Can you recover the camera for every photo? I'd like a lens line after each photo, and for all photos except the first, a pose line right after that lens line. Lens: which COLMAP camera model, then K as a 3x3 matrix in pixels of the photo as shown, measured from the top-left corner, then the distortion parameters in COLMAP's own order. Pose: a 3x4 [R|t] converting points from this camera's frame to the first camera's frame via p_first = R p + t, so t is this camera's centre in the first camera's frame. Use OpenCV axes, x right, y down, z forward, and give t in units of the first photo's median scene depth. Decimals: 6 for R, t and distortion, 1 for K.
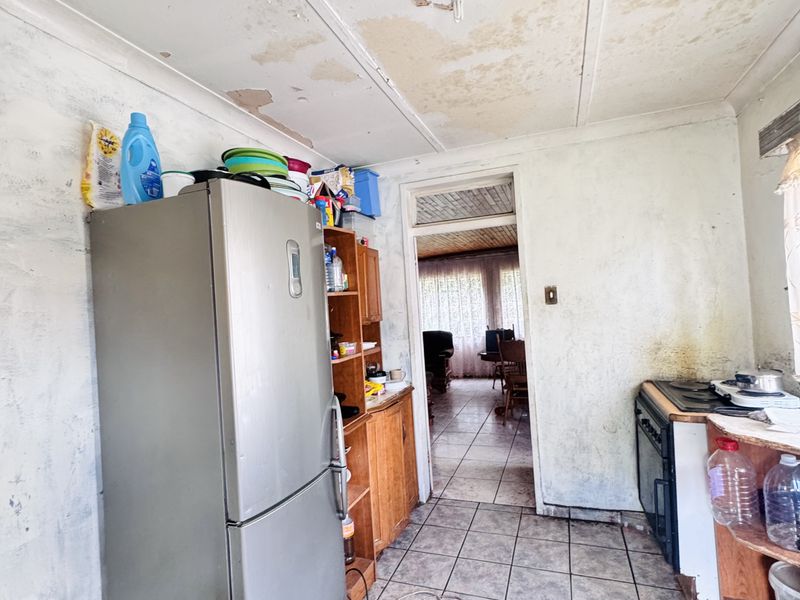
lens RADIAL K [[428.5, 0, 400.2], [0, 428.5, 297.4], [0, 0, 1]] dist [-0.001449, -0.000301]
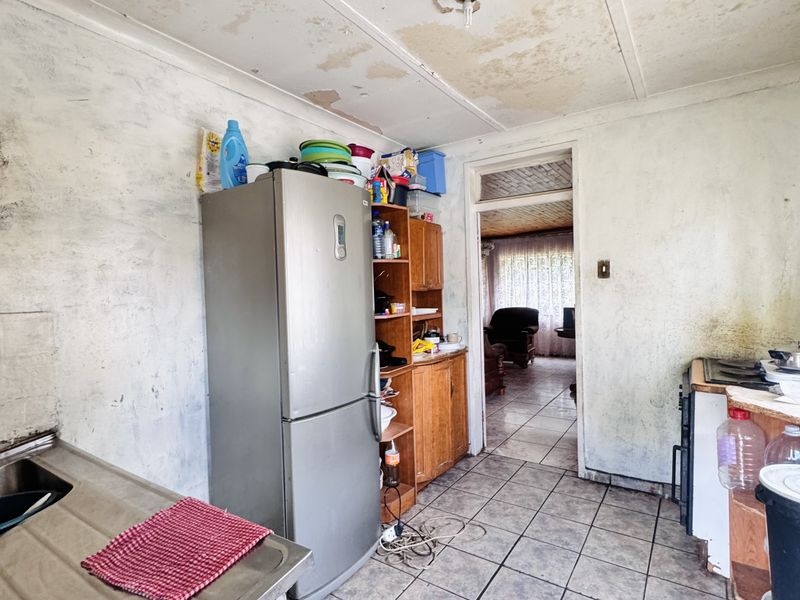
lens RADIAL K [[428.5, 0, 400.2], [0, 428.5, 297.4], [0, 0, 1]] dist [-0.001449, -0.000301]
pose [[0.969937, 0.041448, -0.239800, 0.162689], [-0.028930, 0.998040, 0.055489, 0.024078], [0.241630, -0.046884, 0.969235, -0.136049]]
